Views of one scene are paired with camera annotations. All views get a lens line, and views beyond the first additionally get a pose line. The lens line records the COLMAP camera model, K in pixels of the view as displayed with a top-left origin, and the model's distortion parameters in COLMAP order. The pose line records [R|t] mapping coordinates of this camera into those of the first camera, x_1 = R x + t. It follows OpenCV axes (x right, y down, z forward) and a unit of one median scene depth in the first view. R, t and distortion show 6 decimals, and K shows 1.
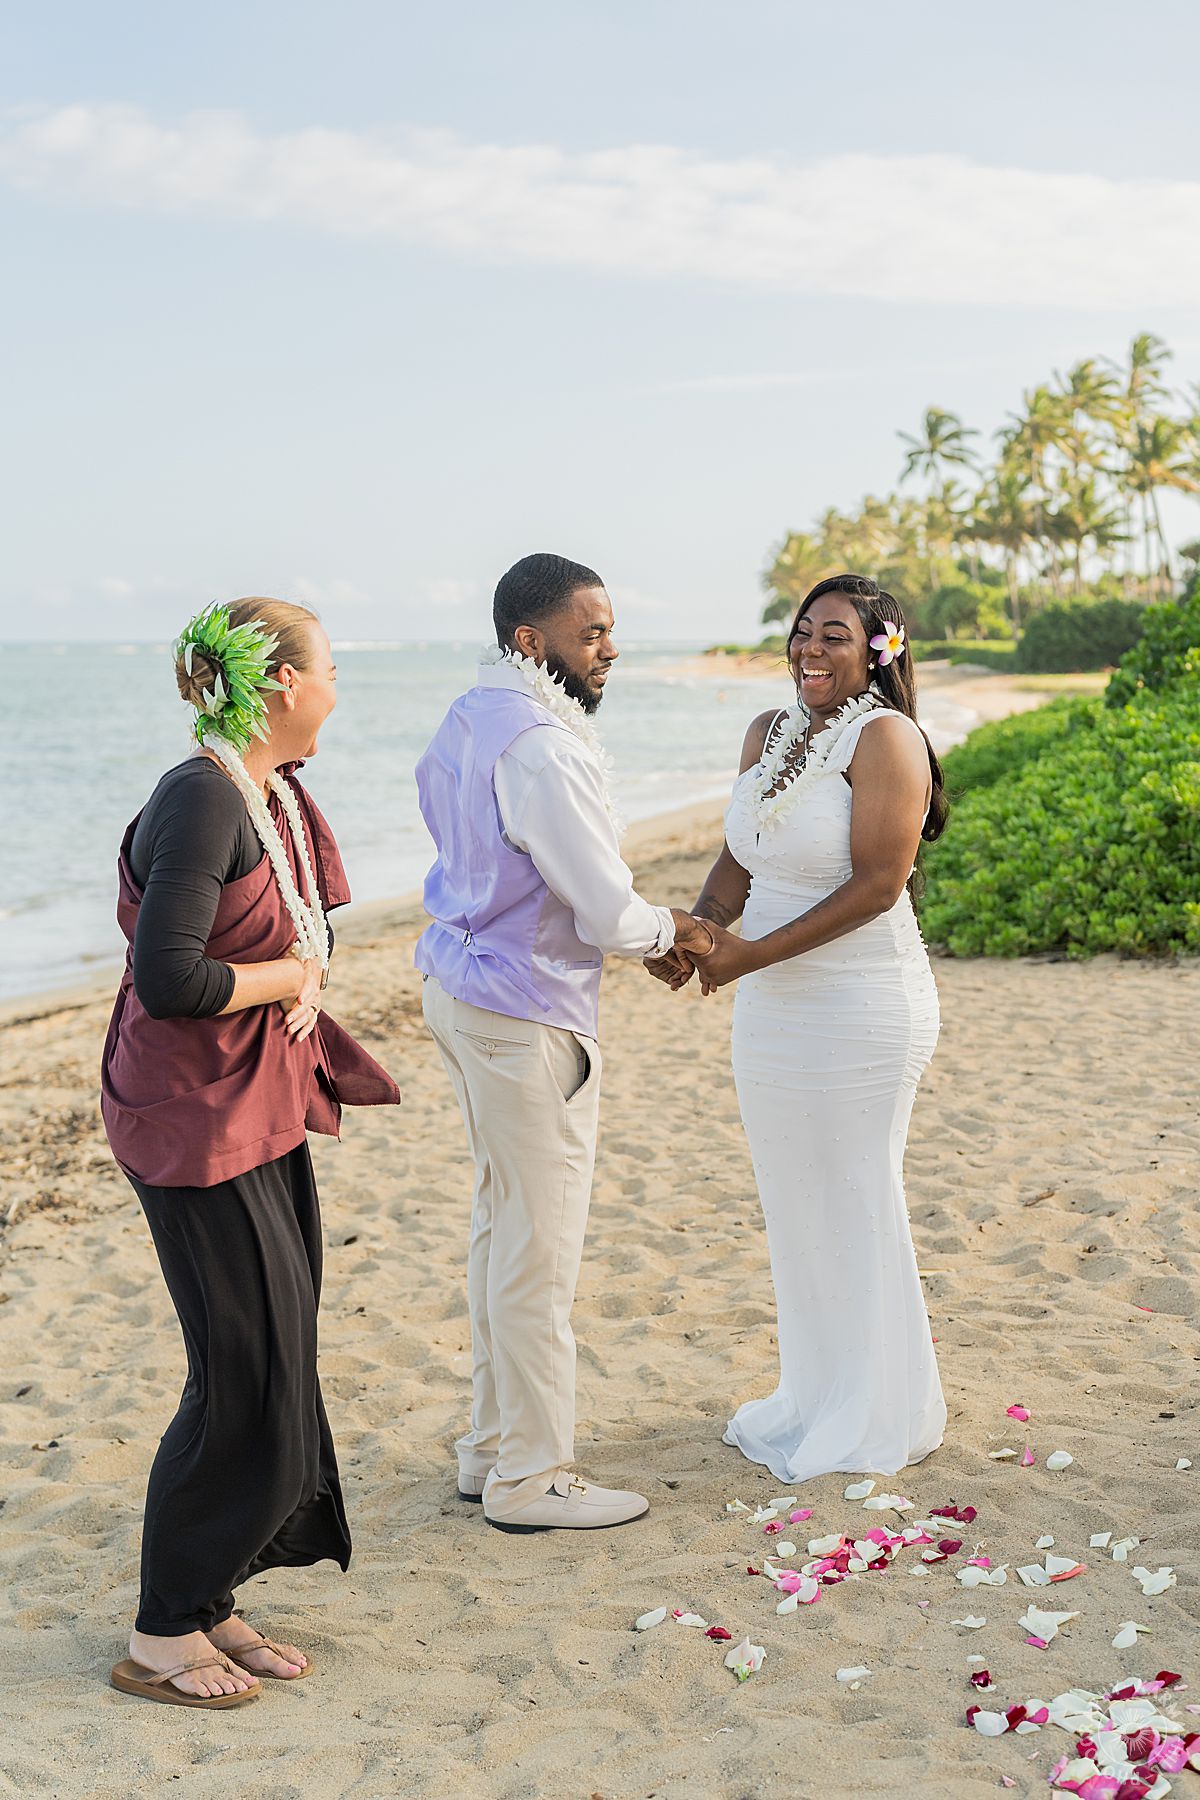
lens RADIAL K [[2645.0, 0, 600.0], [0, 2645.0, 900.0], [0, 0, 1]] dist [-0.002474, -0.029203]
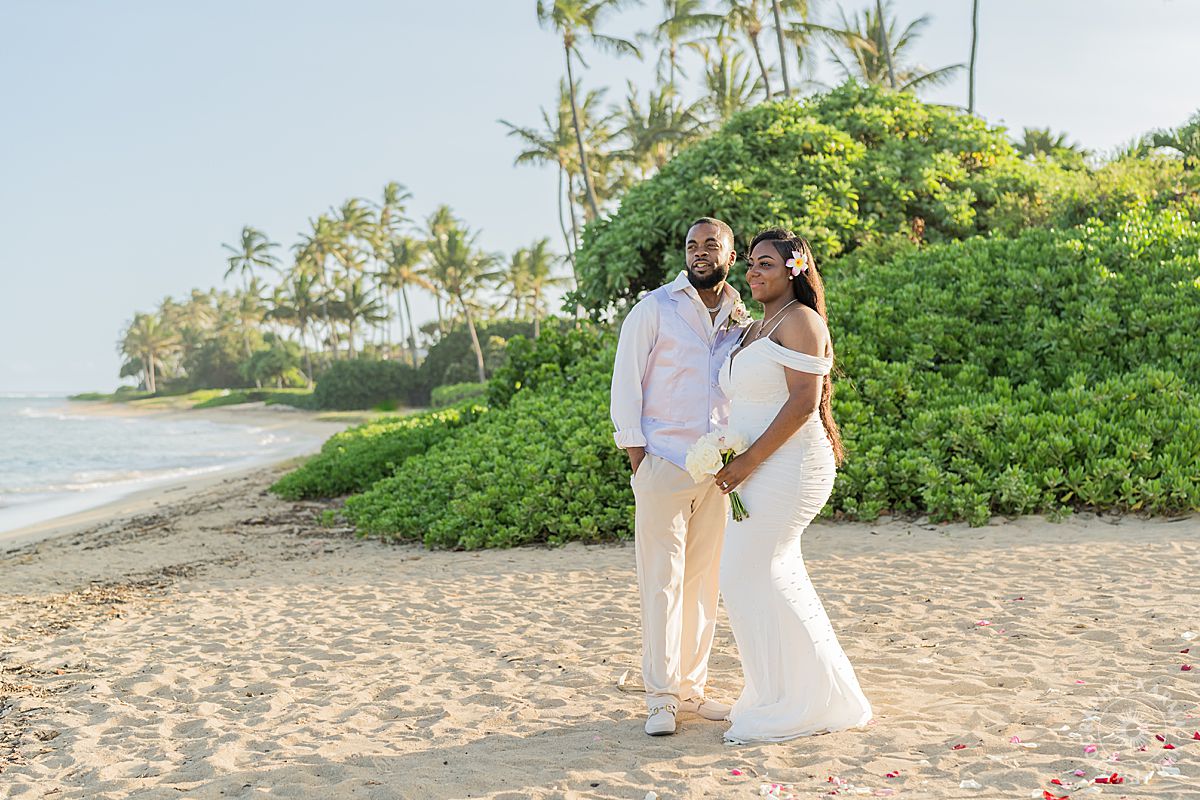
lens RADIAL K [[1840.7, 0, 645.7], [0, 1840.7, 400.8], [0, 0, 1]] dist [0.007870, -0.115977]
pose [[0.938445, 0.001884, 0.345423, -0.131061], [0.030949, 0.995505, -0.089512, 0.034166], [-0.344039, 0.094693, 0.934168, -0.016132]]
